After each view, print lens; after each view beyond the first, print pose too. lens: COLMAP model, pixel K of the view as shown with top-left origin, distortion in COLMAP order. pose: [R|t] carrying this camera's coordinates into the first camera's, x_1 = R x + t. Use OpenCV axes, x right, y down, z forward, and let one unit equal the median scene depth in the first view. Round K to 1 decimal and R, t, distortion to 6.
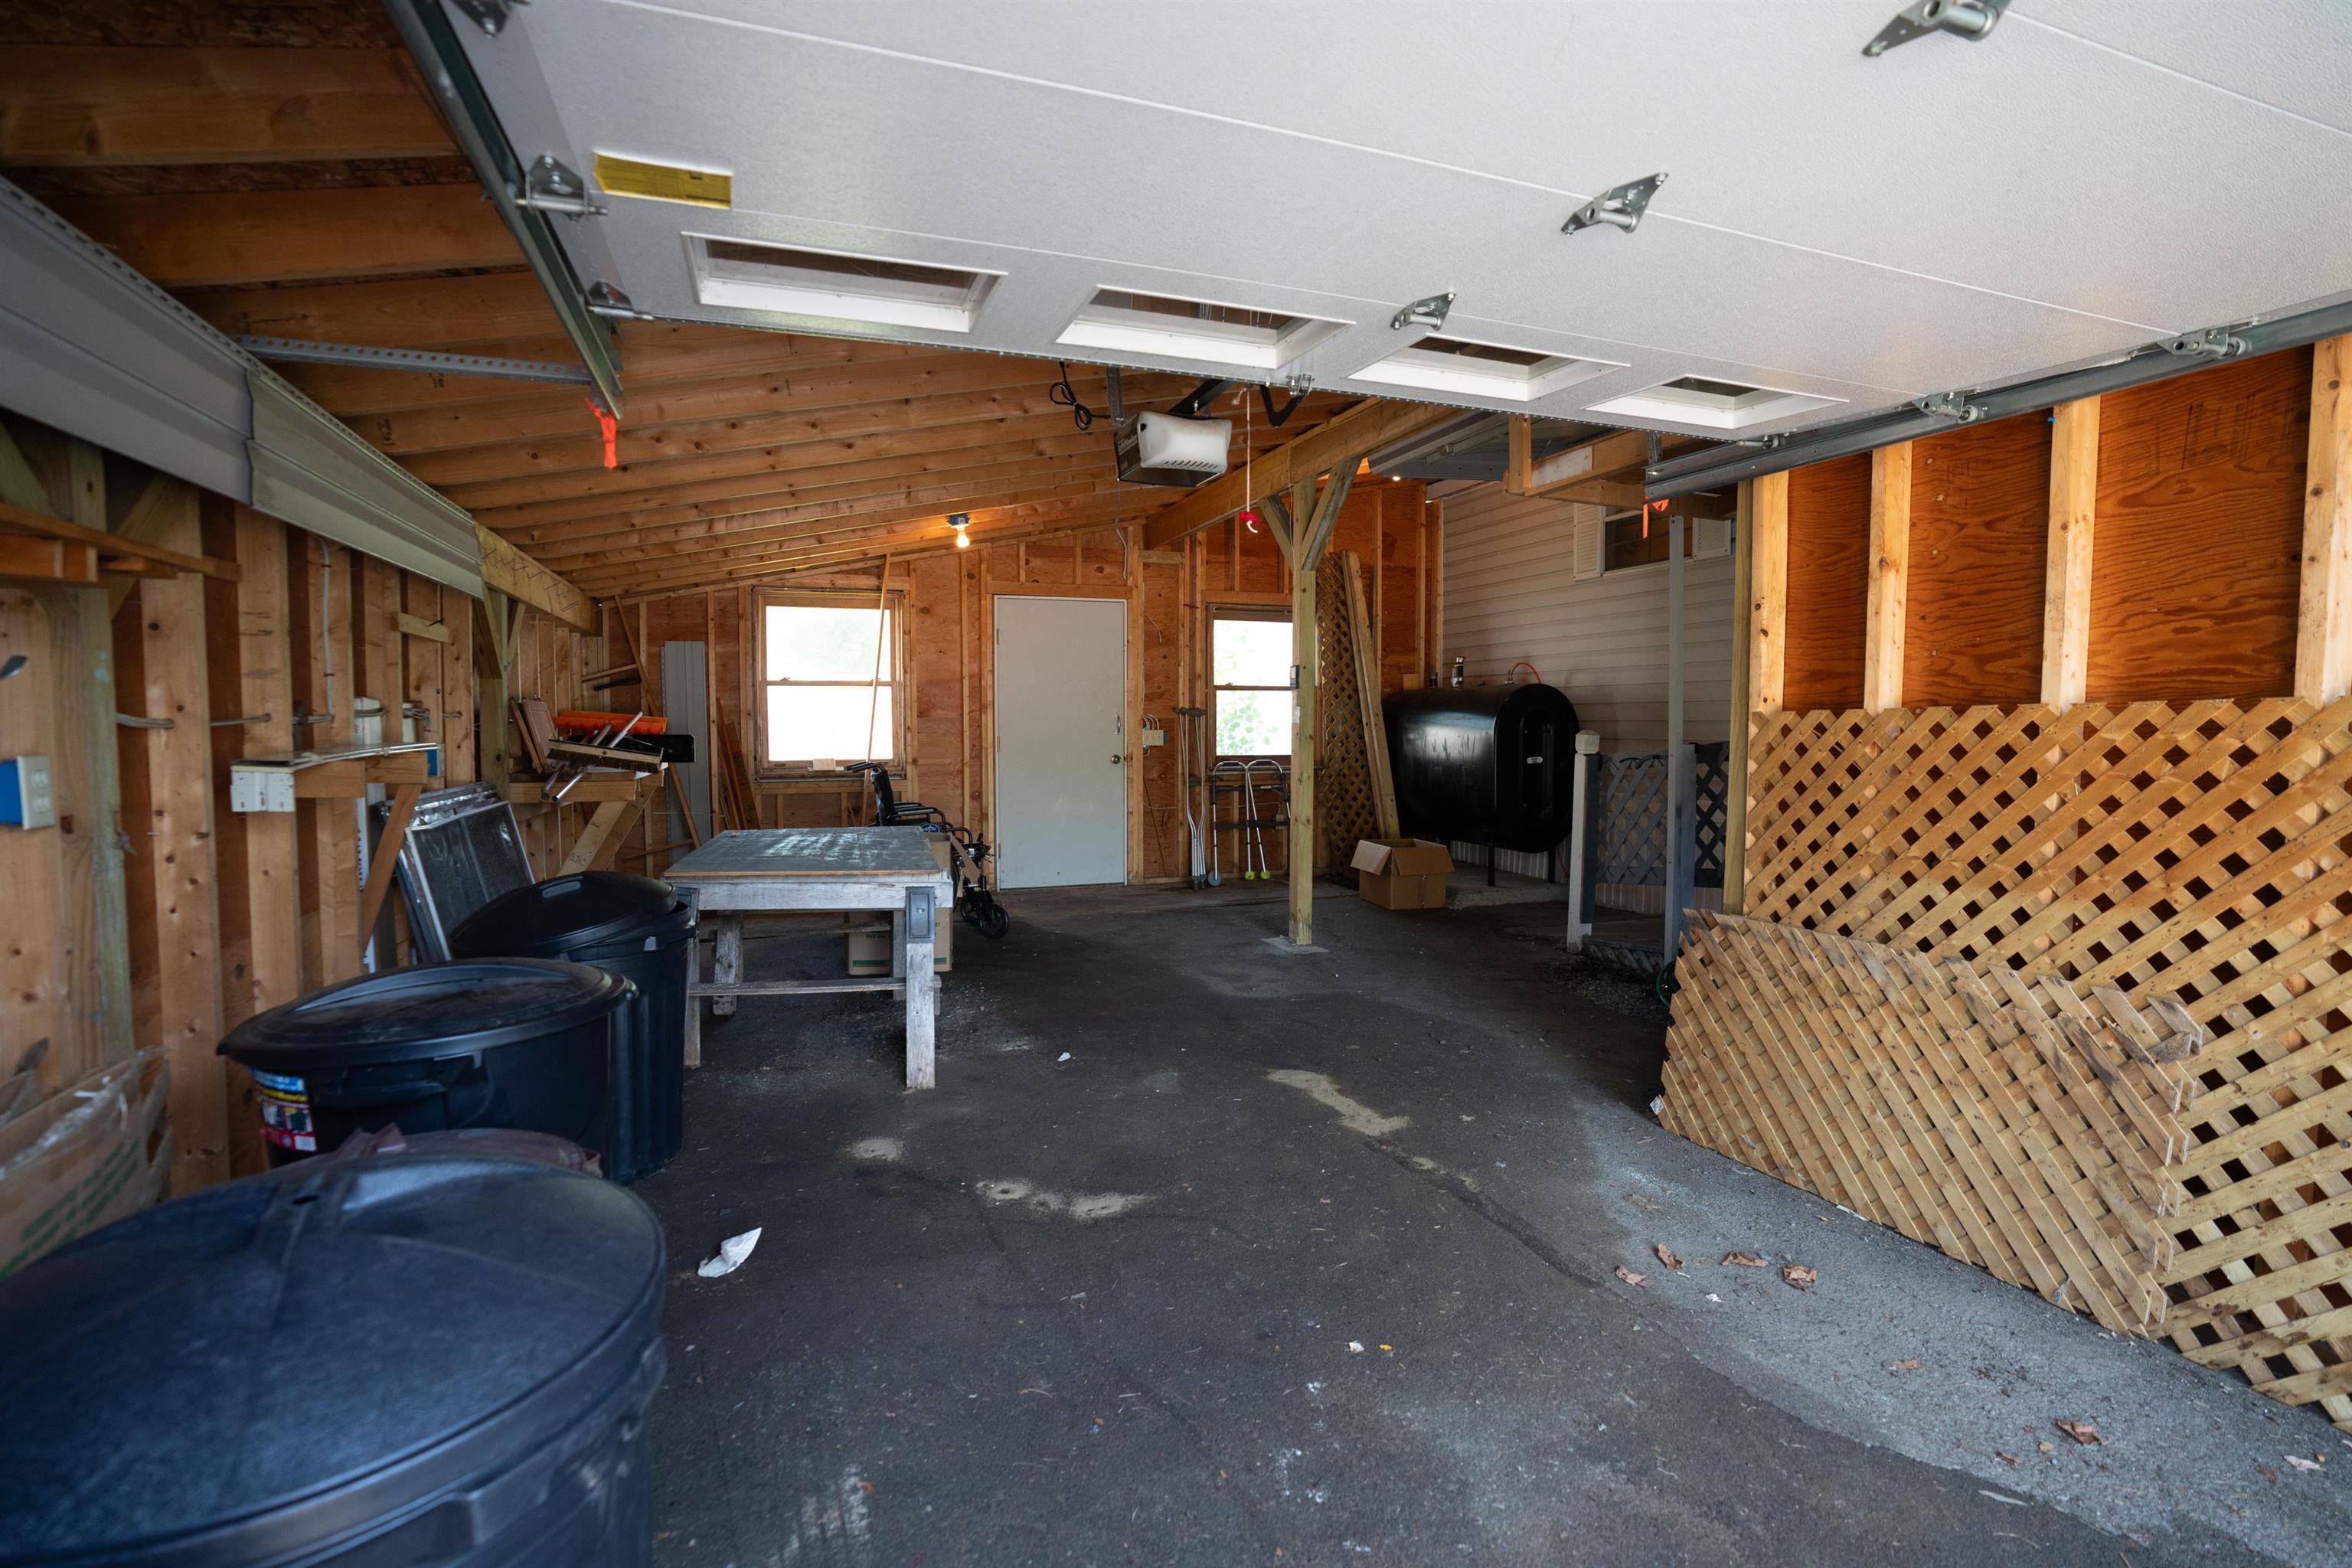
lens RADIAL K [[1086.7, 0, 1190.8], [0, 1086.7, 770.8], [0, 0, 1]] dist [-0.021272, 0.003765]
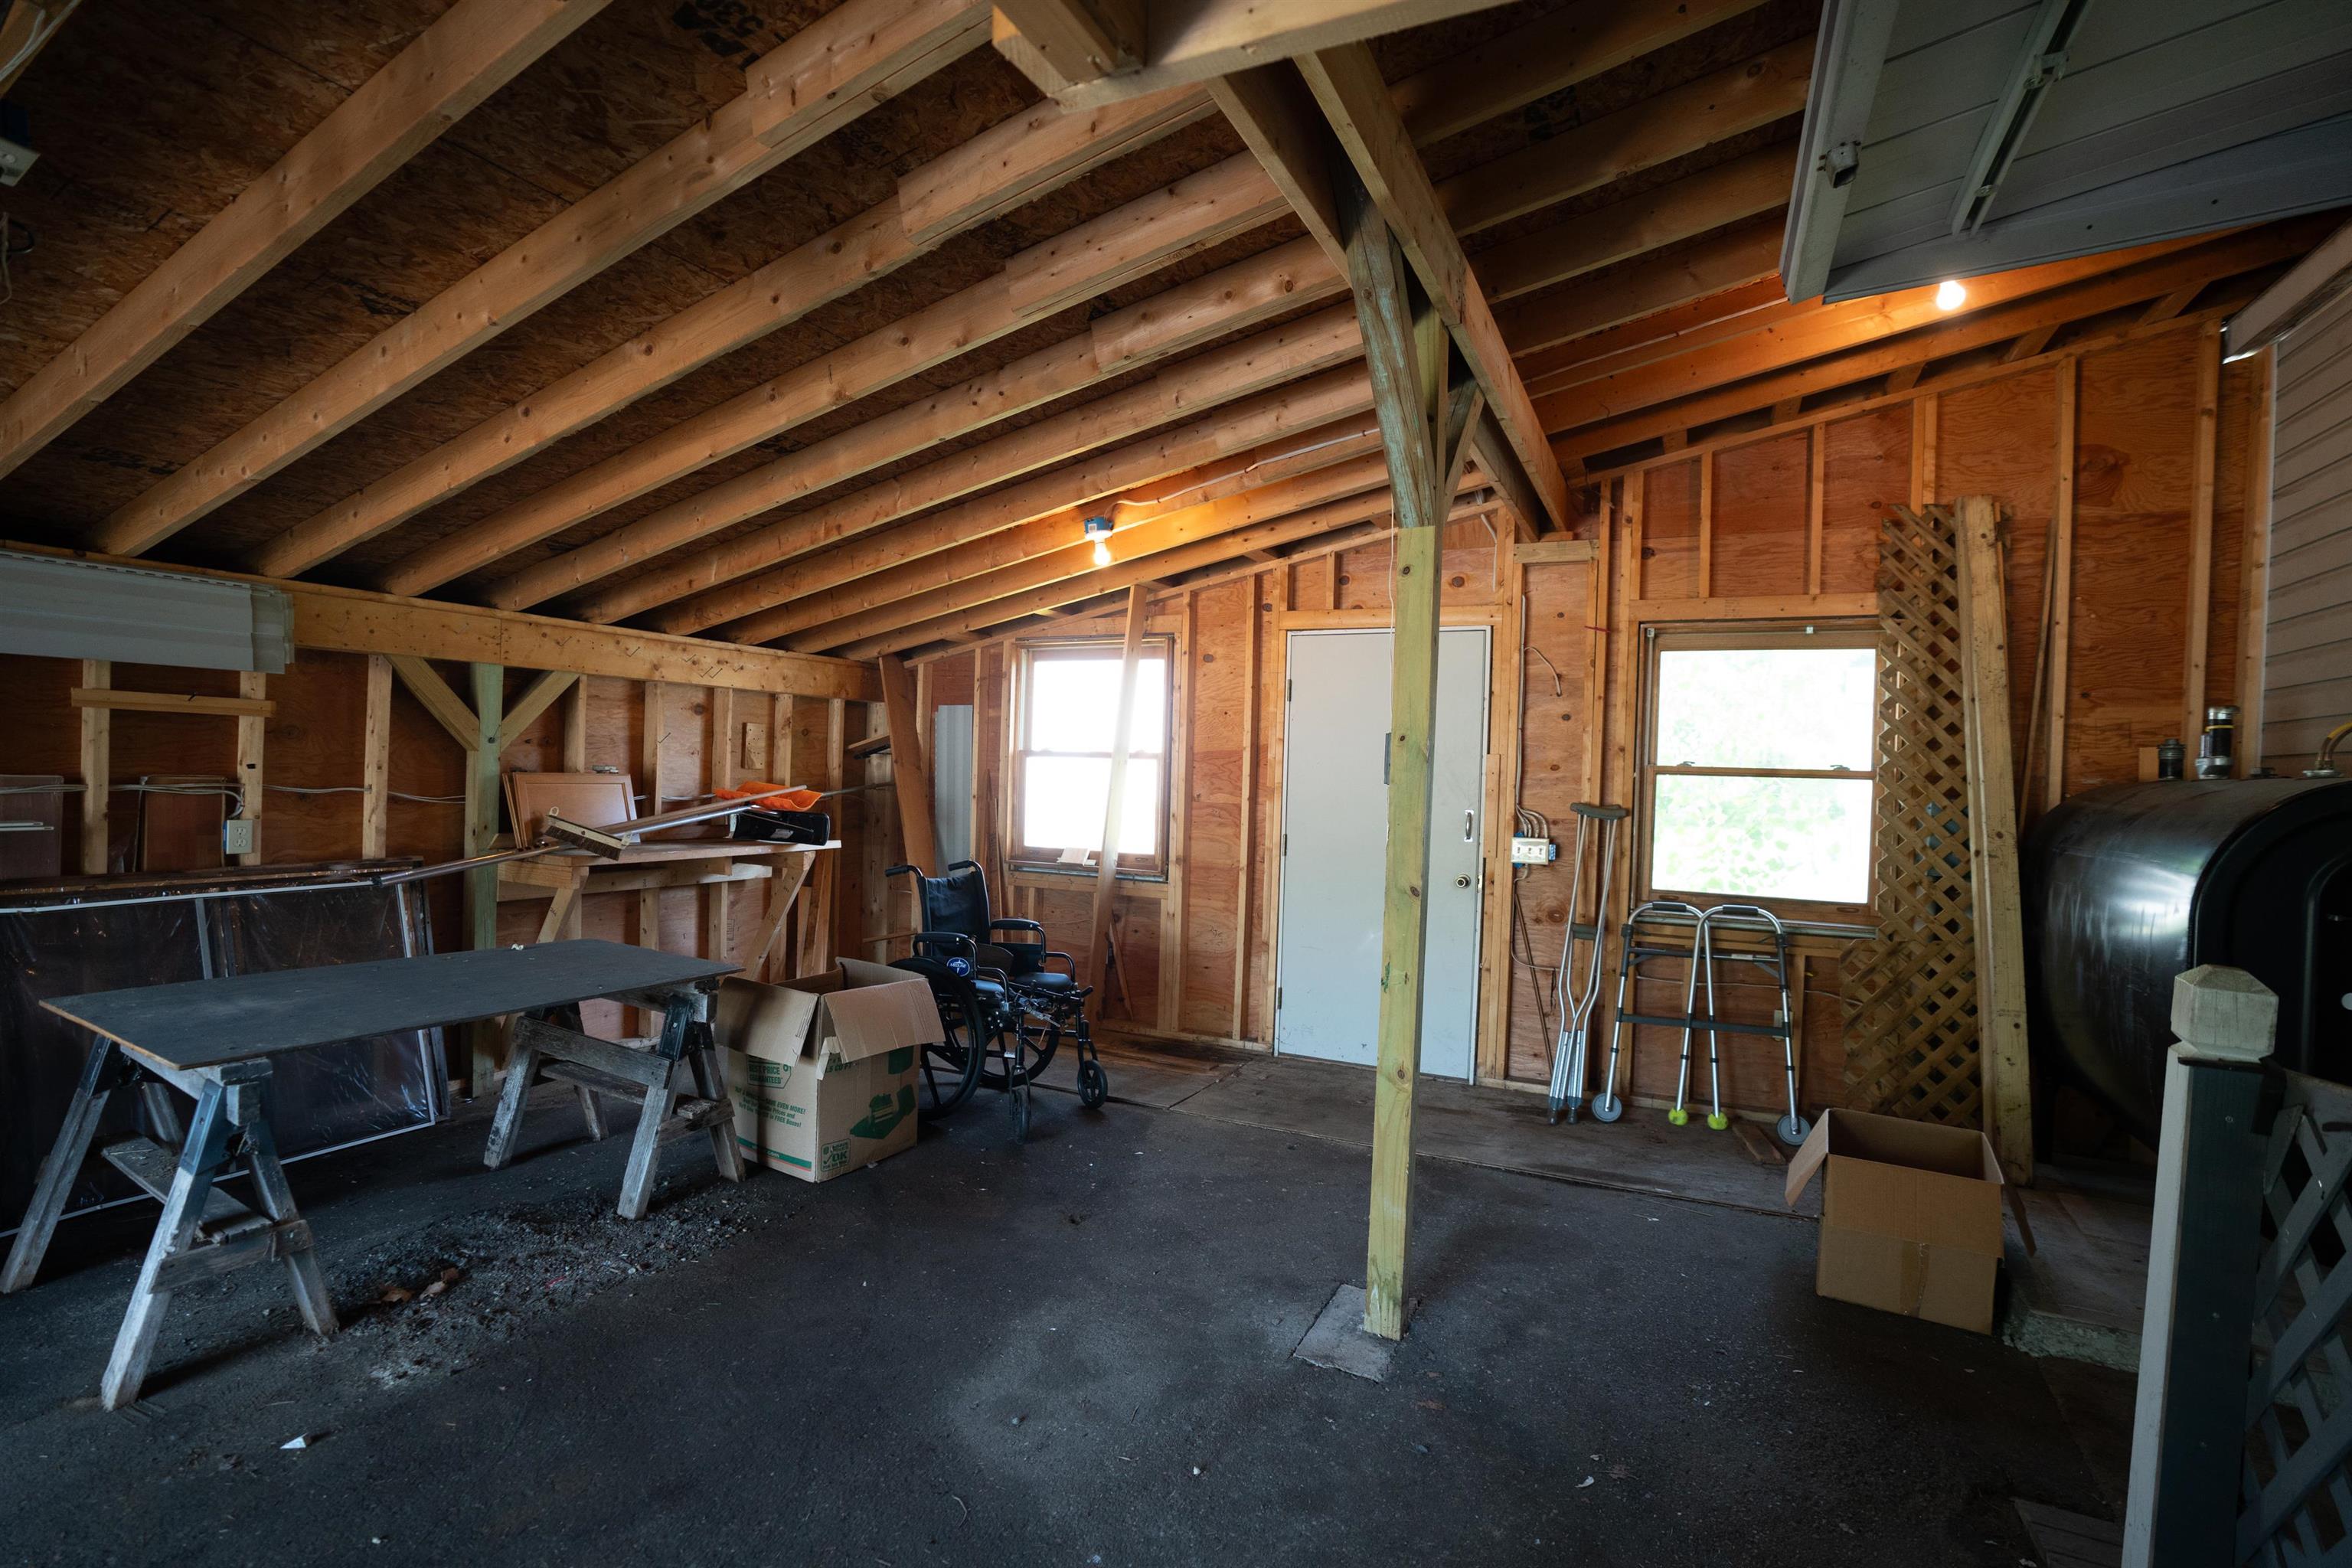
lens RADIAL K [[1086.7, 0, 1169.1], [0, 1086.7, 796.0], [0, 0, 1]] dist [-0.021272, 0.003765]
pose [[0.689126, 0.036108, -0.723741, 0.257845], [-0.066331, 0.997708, -0.013382, -0.038196], [0.721599, 0.057229, 0.689942, 0.425059]]
